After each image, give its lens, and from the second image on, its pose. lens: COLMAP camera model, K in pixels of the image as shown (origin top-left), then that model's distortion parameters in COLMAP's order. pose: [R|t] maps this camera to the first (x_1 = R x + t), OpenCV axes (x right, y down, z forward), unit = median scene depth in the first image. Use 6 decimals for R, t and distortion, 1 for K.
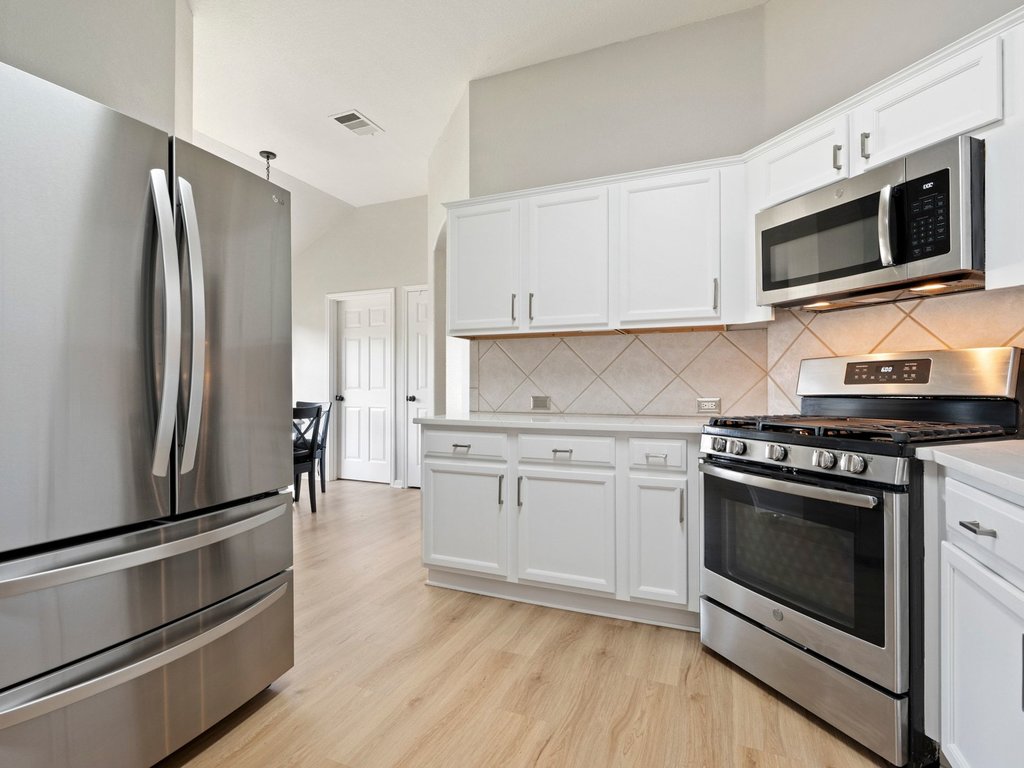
lens RADIAL K [[512.4, 0, 508.8], [0, 512.4, 380.4], [0, 0, 1]] dist [-0.000085, -0.000058]
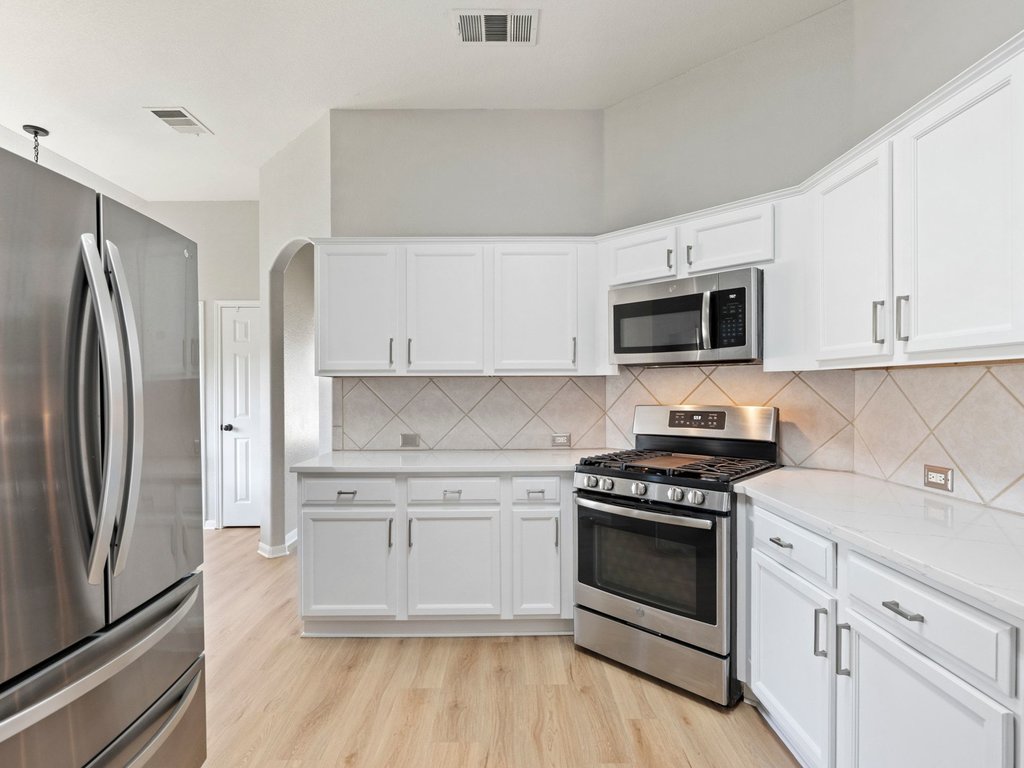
lens RADIAL K [[520.9, 0, 511.8], [0, 520.9, 389.7], [0, 0, 1]] dist [-0.000564, -0.000302]
pose [[0.916320, -0.004025, 0.400428, -0.259505], [-0.000512, 0.999937, 0.011222, -0.107175], [-0.400447, -0.010488, 0.916260, -0.068638]]
